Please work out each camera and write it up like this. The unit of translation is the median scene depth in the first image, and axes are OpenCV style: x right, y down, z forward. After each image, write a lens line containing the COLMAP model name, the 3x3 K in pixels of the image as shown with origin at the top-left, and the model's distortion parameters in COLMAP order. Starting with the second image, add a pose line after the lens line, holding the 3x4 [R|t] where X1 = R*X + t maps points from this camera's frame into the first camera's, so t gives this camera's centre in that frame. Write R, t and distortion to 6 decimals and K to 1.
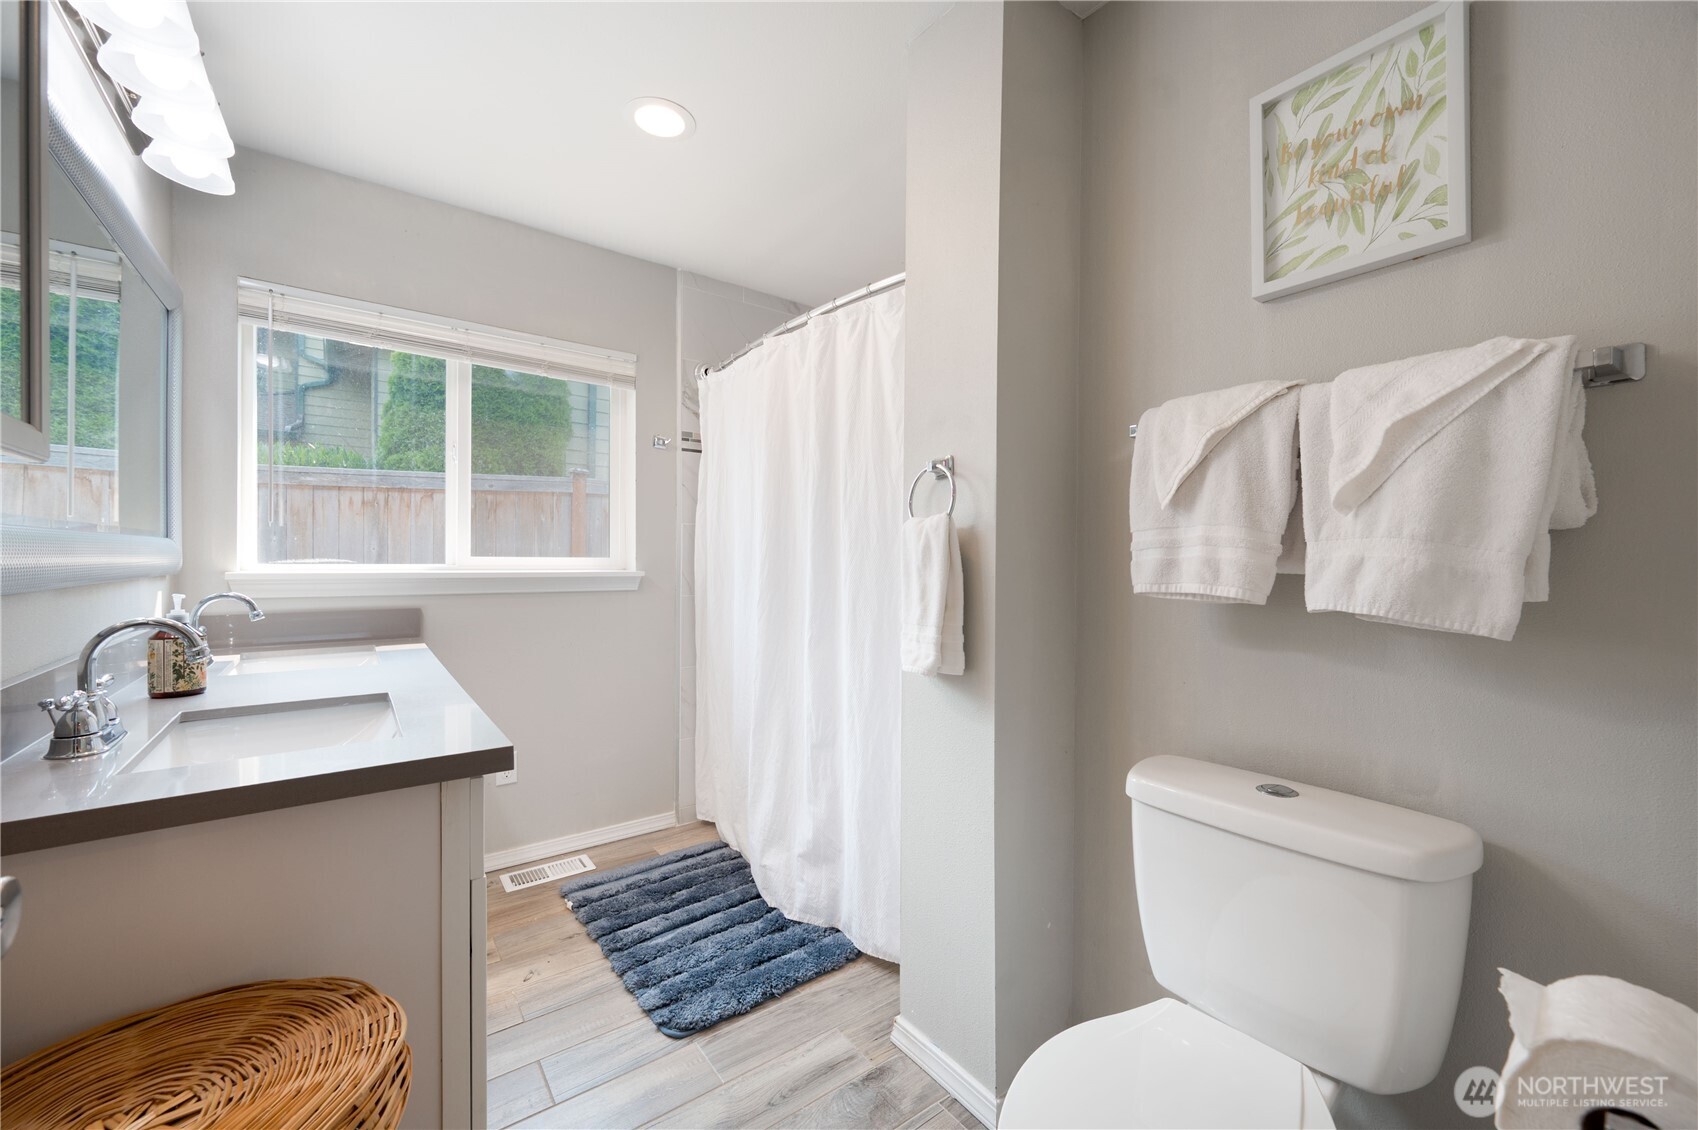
lens RADIAL K [[675.2, 0, 852.1], [0, 675.2, 559.9], [0, 0, 1]] dist [-0.001280, -0.000533]
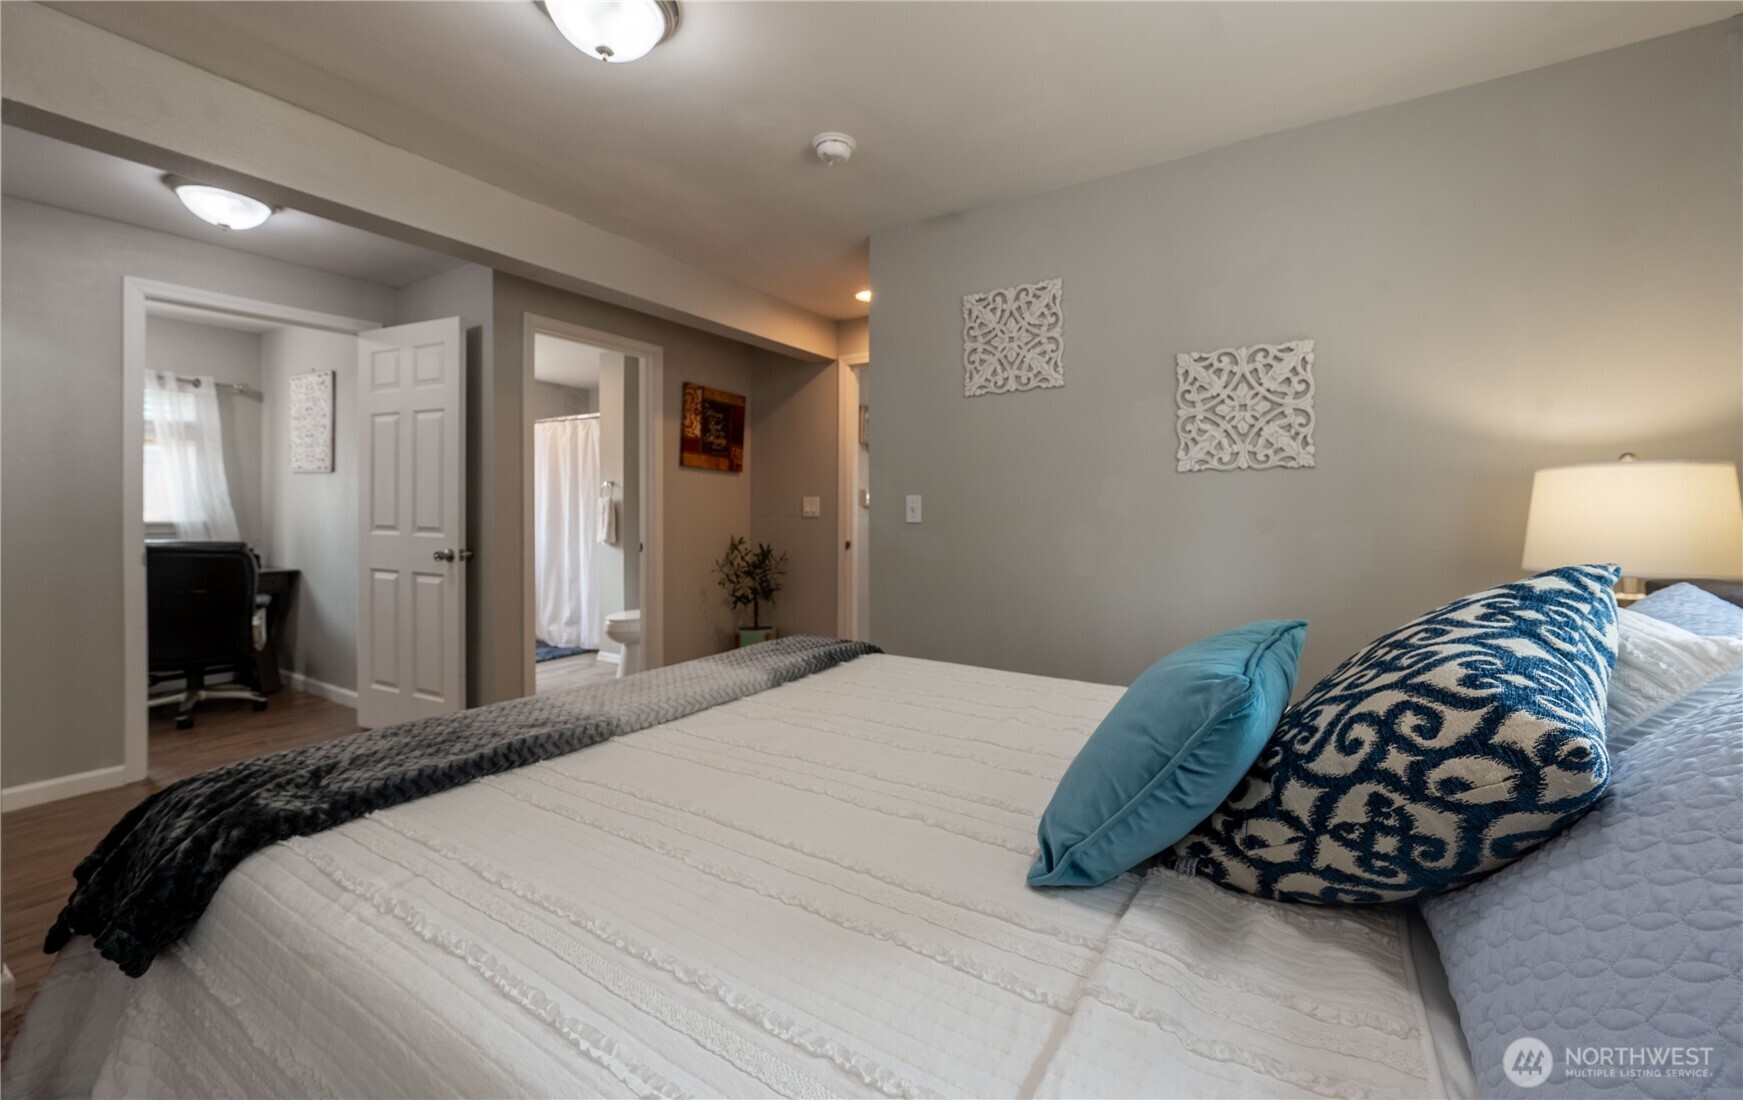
lens RADIAL K [[690.9, 0, 876.6], [0, 690.9, 508.9], [0, 0, 1]] dist [-0.000065, -0.000005]
pose [[0.934316, -0.006961, 0.356378, 0.100629], [0.007138, 0.999974, 0.000817, -0.000072], [-0.356375, 0.001781, 0.934341, -1.917662]]
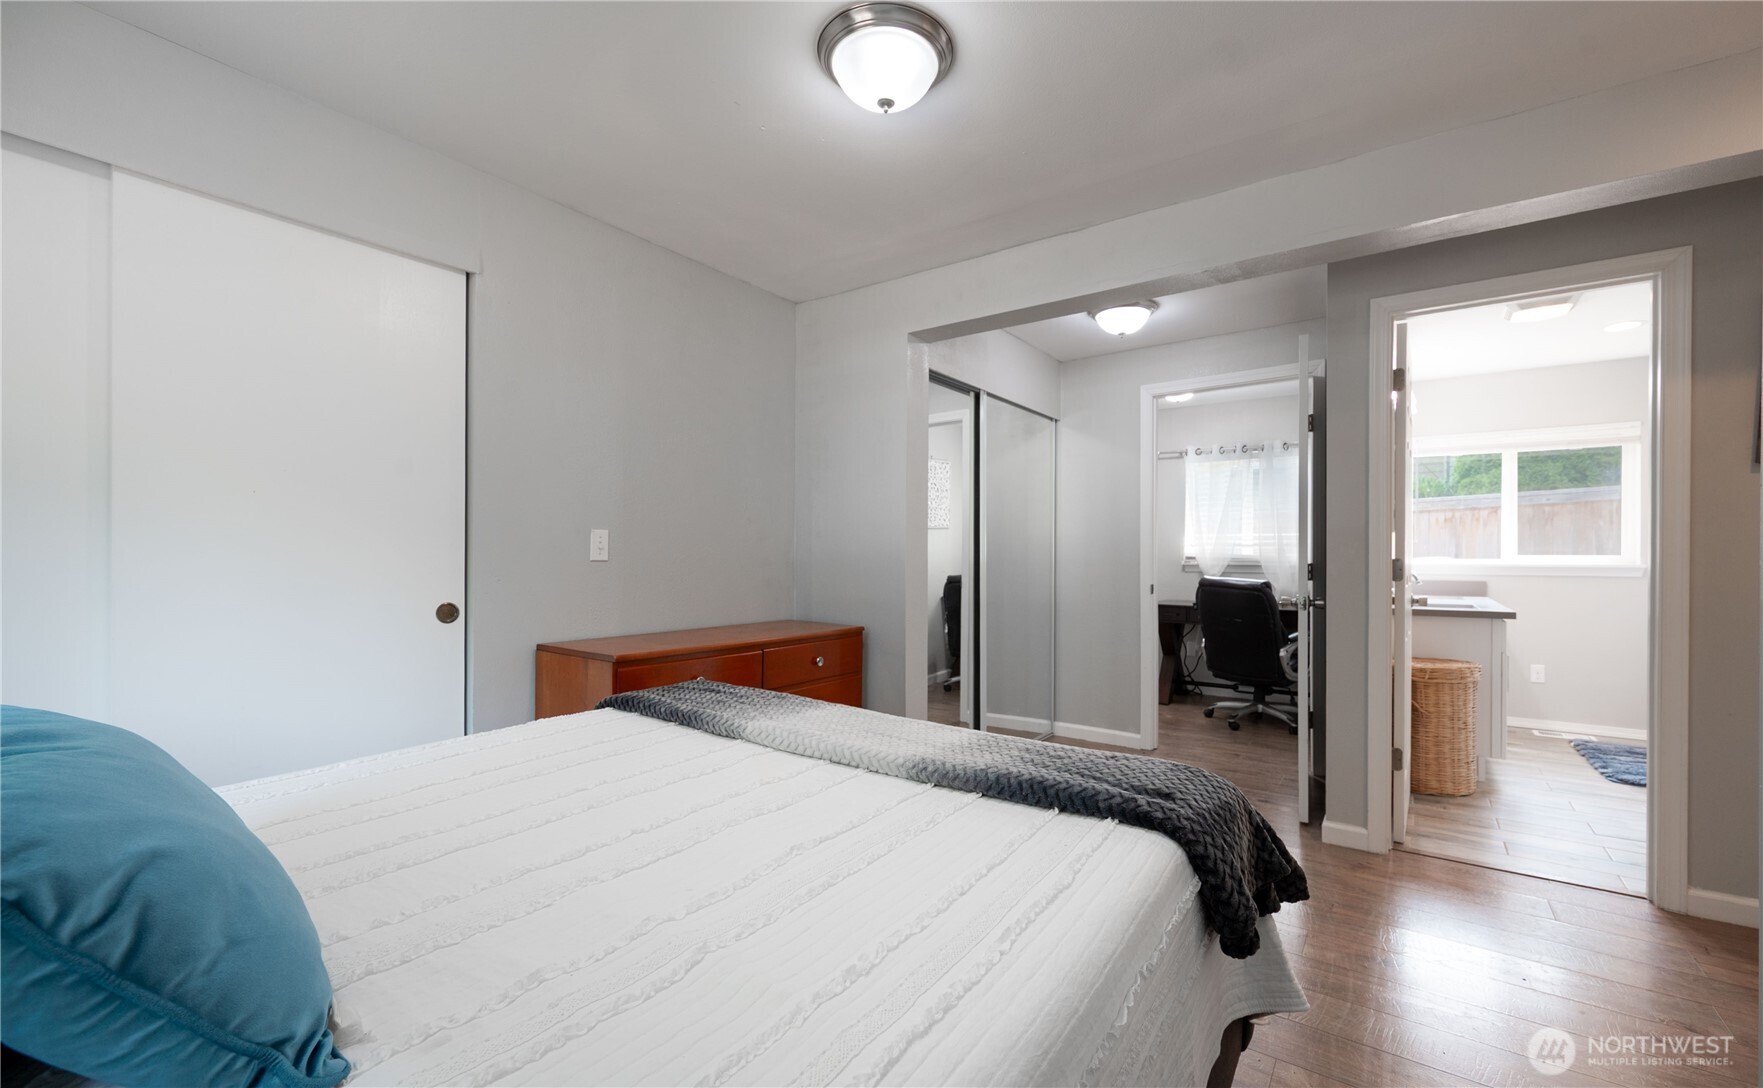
lens RADIAL K [[705.5, 0, 898.4], [0, 705.5, 550.9], [0, 0, 1]] dist [0.001525, 0.000193]
pose [[0.299987, -0.004854, -0.953931, 0.862114], [-0.005570, 0.999961, -0.006839, 0.007270], [0.953927, 0.007365, 0.299949, -1.331730]]
